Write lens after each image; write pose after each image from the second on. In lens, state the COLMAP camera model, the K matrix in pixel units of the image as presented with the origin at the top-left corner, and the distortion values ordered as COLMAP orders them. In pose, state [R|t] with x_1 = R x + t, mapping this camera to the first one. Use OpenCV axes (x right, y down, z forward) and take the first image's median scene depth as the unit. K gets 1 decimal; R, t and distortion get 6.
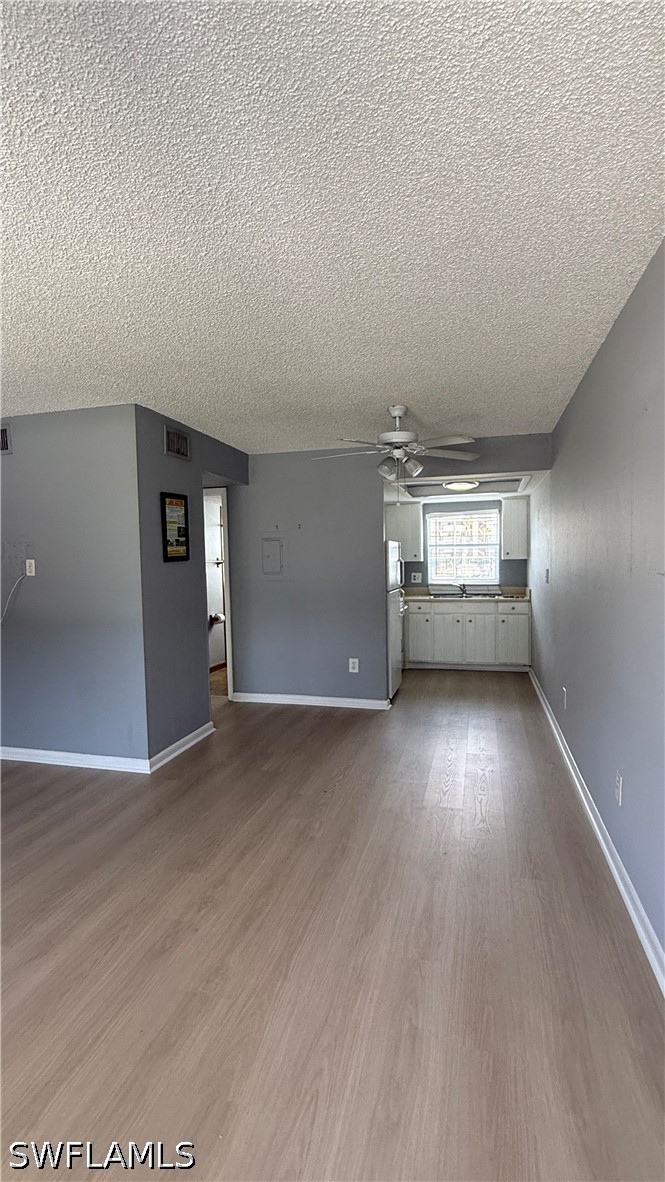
lens RADIAL K [[550.5, 0, 332.5], [0, 550.5, 591.0], [0, 0, 1]] dist [-0.000516, 0.000200]
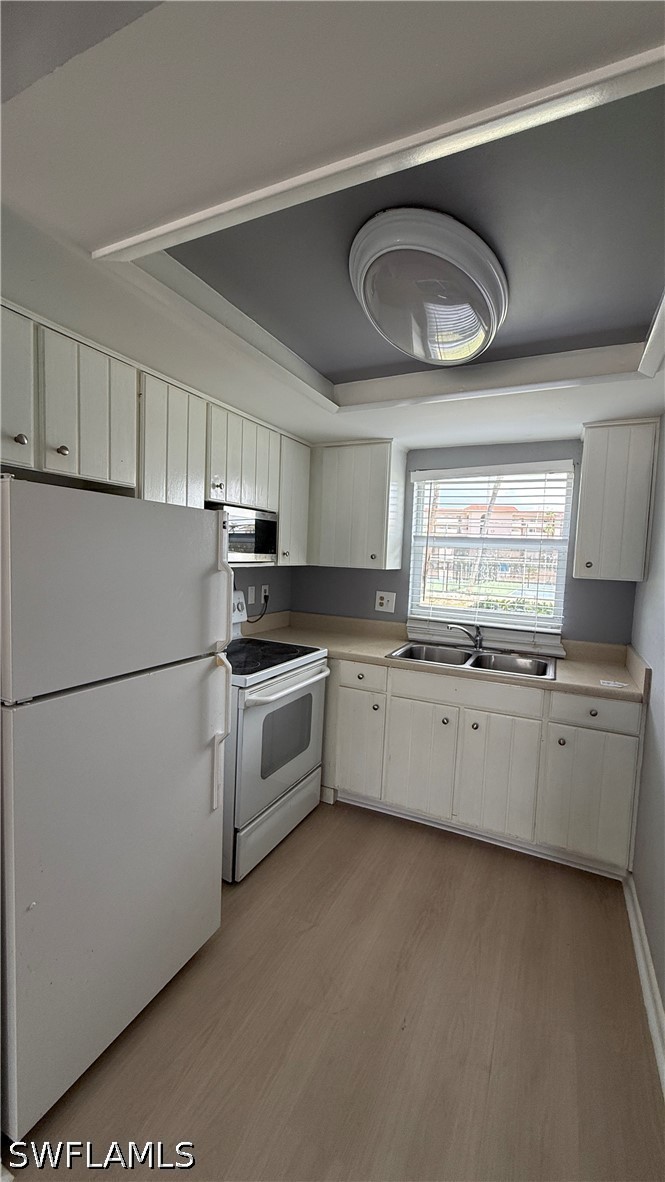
lens RADIAL K [[470.9, 0, 332.9], [0, 470.9, 586.6], [0, 0, 1]] dist [-0.001085, -0.000265]
pose [[0.981028, 0.071671, -0.180131, 0.311660], [-0.069914, 0.997423, 0.016093, -0.070444], [0.180820, -0.003194, 0.983511, 0.988174]]
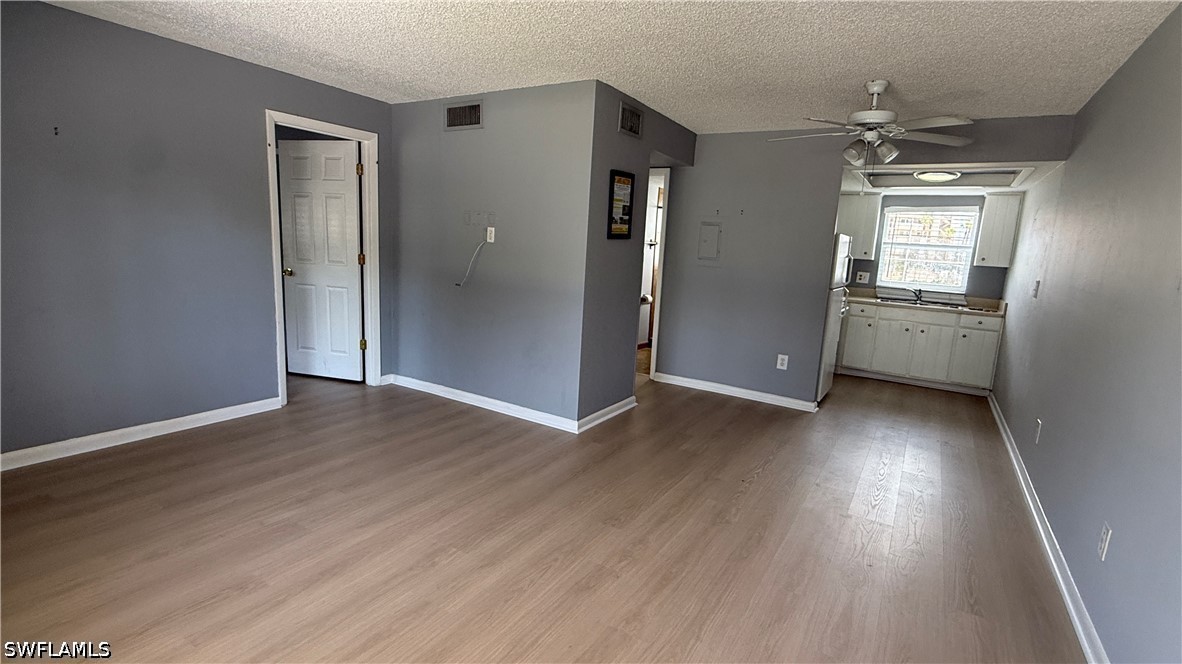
lens RADIAL K [[550.9, 0, 591.0], [0, 550.9, 332.0], [0, 0, 1]] dist [0.001060, -0.000005]
pose [[0.954935, 0.119725, -0.271598, -0.032689], [-0.092274, 0.989445, 0.111731, 0.008169], [0.282108, -0.081634, 0.955903, -0.014466]]
